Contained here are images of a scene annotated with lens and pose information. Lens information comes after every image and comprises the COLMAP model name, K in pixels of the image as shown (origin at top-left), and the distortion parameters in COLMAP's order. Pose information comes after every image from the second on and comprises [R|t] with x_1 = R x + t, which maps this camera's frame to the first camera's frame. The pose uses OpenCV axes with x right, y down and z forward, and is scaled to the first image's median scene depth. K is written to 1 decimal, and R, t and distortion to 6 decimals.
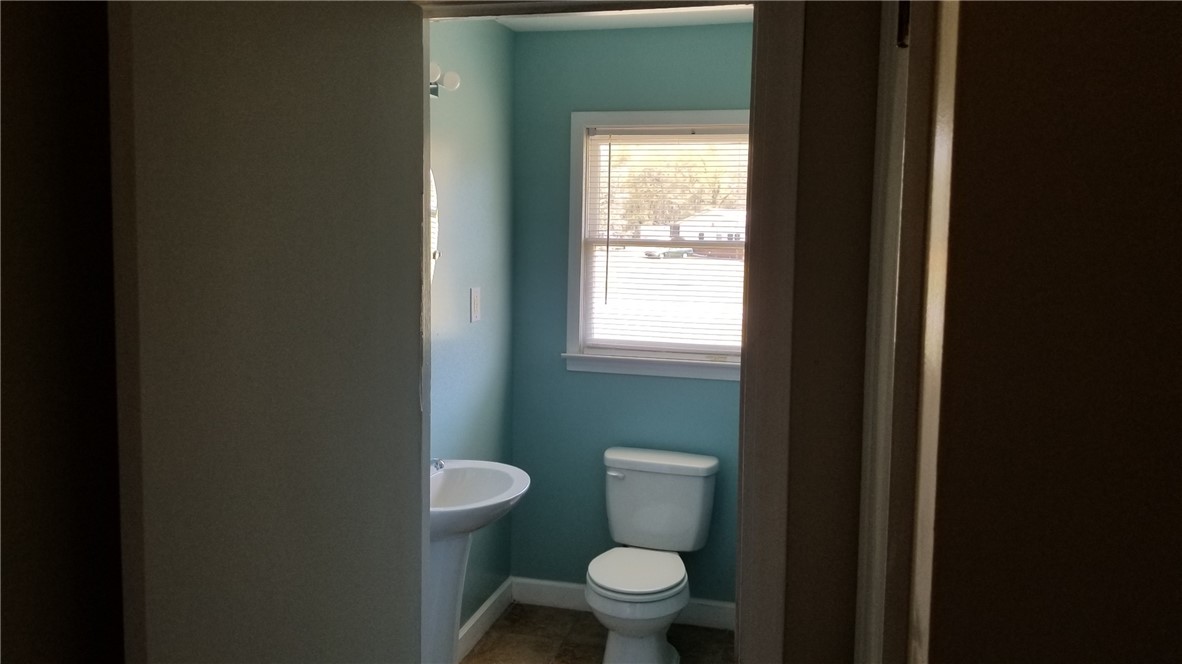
lens RADIAL K [[942.3, 0, 590.4], [0, 942.3, 330.8], [0, 0, 1]] dist [0.084207, -0.131404]
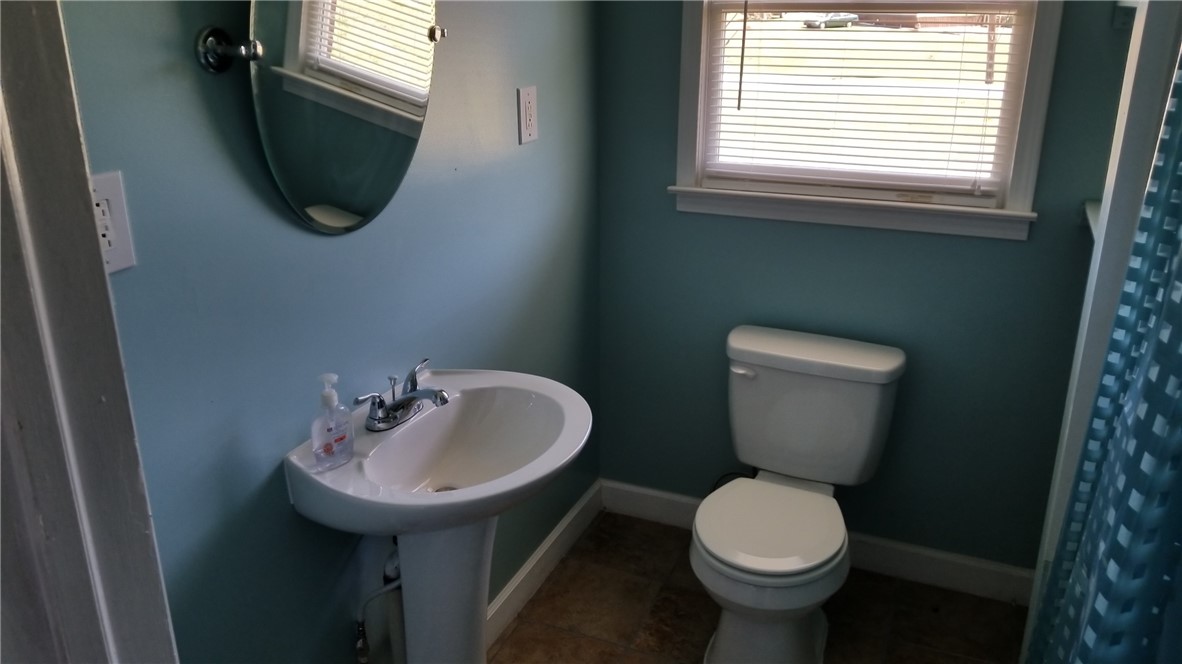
lens RADIAL K [[942.3, 0, 591.1], [0, 942.3, 331.1], [0, 0, 1]] dist [0.084207, -0.131404]
pose [[0.988494, 0.033462, -0.147512, 0.017441], [0.001014, 0.973735, 0.227681, -0.028895], [0.151256, -0.225211, 0.962498, 0.336374]]
